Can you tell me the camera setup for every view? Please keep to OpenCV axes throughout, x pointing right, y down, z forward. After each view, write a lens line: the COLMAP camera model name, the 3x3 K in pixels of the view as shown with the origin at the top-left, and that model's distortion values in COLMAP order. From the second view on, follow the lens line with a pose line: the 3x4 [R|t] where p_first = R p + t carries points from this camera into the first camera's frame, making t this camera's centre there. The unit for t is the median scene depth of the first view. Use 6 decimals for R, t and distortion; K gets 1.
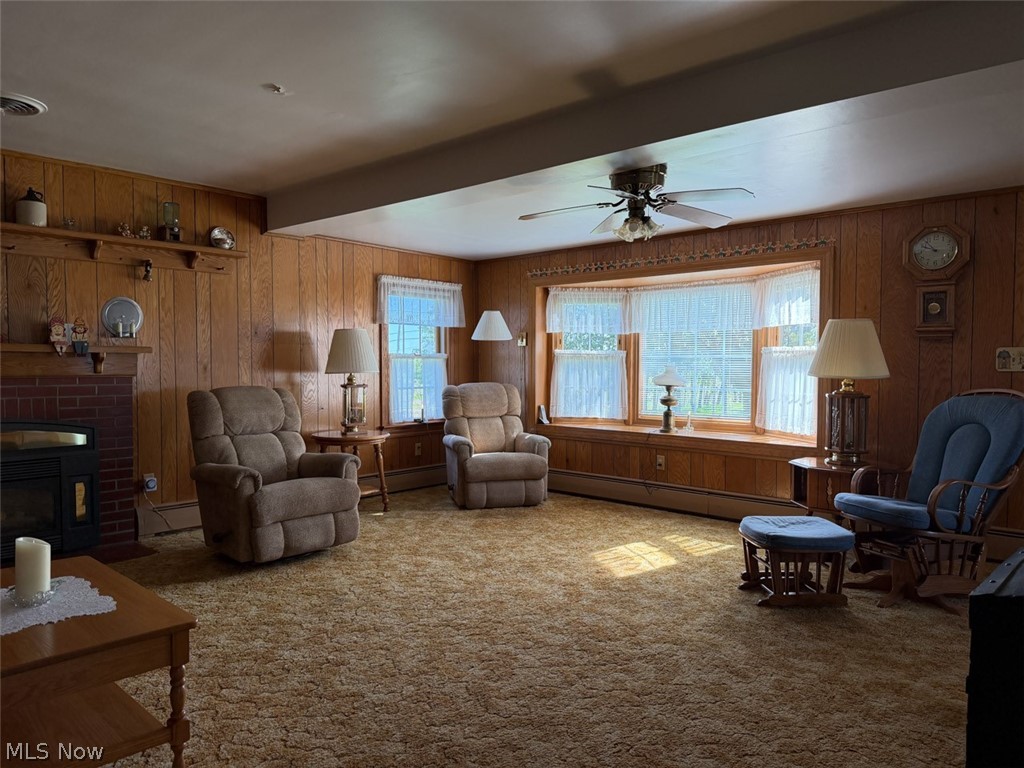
lens RADIAL K [[710.7, 0, 512.0], [0, 710.7, 384.0], [0, 0, 1]] dist [0.167043, -0.297537]
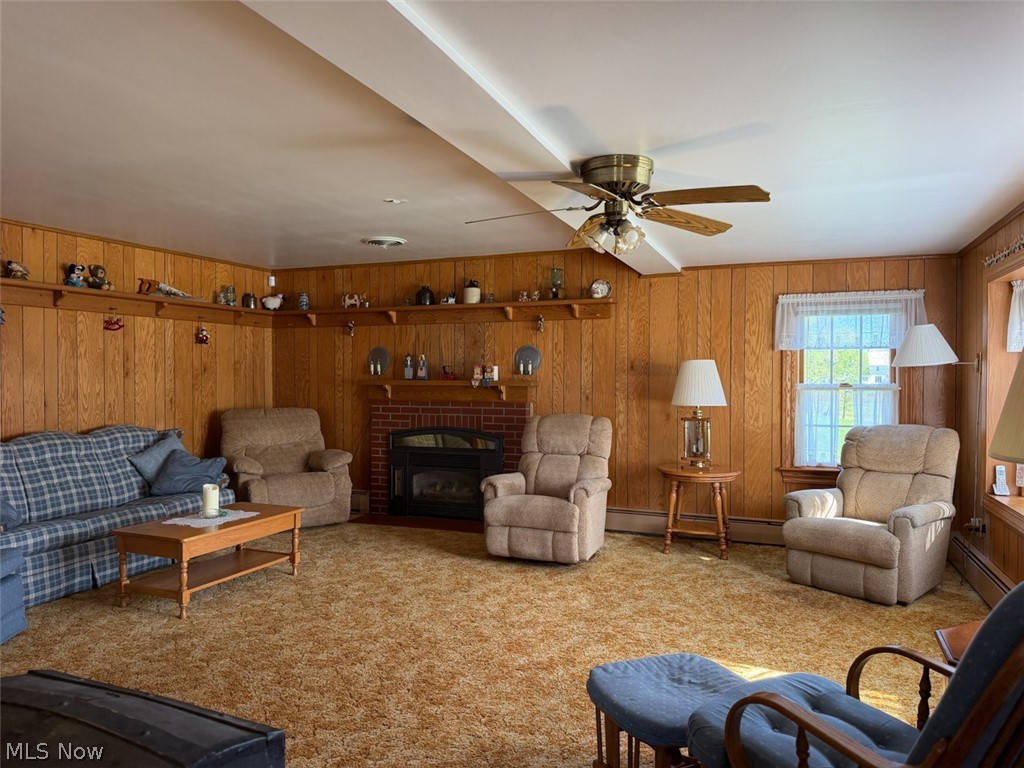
lens RADIAL K [[710.7, 0, 512.0], [0, 710.7, 384.0], [0, 0, 1]] dist [0.167043, -0.297537]
pose [[0.345160, 0.004639, -0.938532, 0.756098], [-0.030796, 0.999505, -0.006385, -0.038684], [0.938038, 0.031107, 0.345132, 0.543456]]
